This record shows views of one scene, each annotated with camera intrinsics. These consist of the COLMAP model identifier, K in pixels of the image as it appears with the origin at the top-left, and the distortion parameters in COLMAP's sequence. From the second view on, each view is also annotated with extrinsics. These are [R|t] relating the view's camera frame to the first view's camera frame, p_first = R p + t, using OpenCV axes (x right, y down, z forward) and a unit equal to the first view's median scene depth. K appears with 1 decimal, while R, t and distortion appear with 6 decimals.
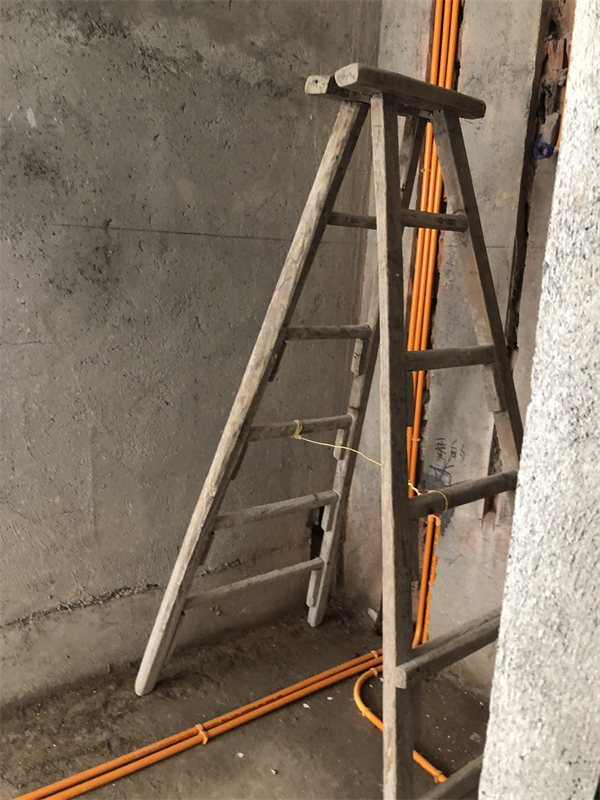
lens RADIAL K [[652.9, 0, 305.2], [0, 652.9, 400.1], [0, 0, 1]] dist [0.027009, -0.029470]
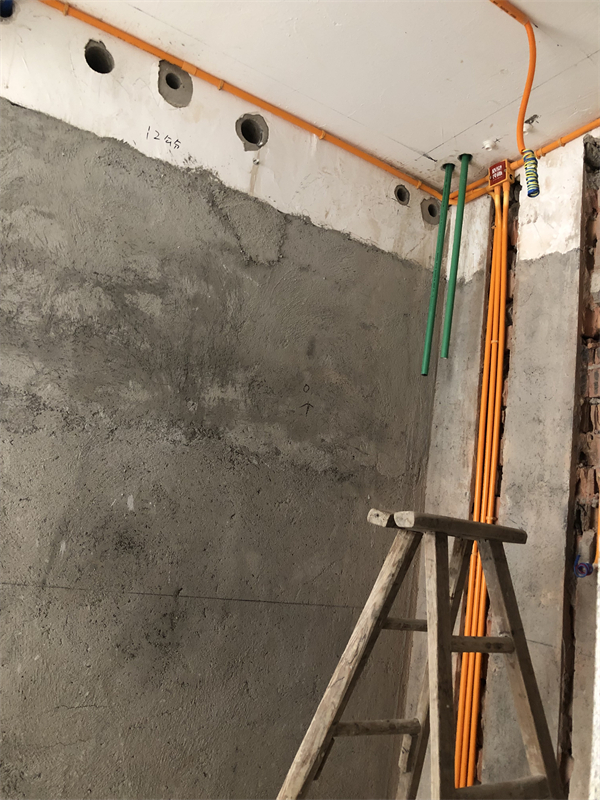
lens RADIAL K [[652.9, 0, 304.8], [0, 652.9, 398.7], [0, 0, 1]] dist [0.027009, -0.029470]
pose [[0.994865, 0.061977, -0.080012, -0.024587], [-0.088422, 0.916894, -0.389213, -0.162328], [0.049241, 0.394289, 0.917666, -0.123104]]
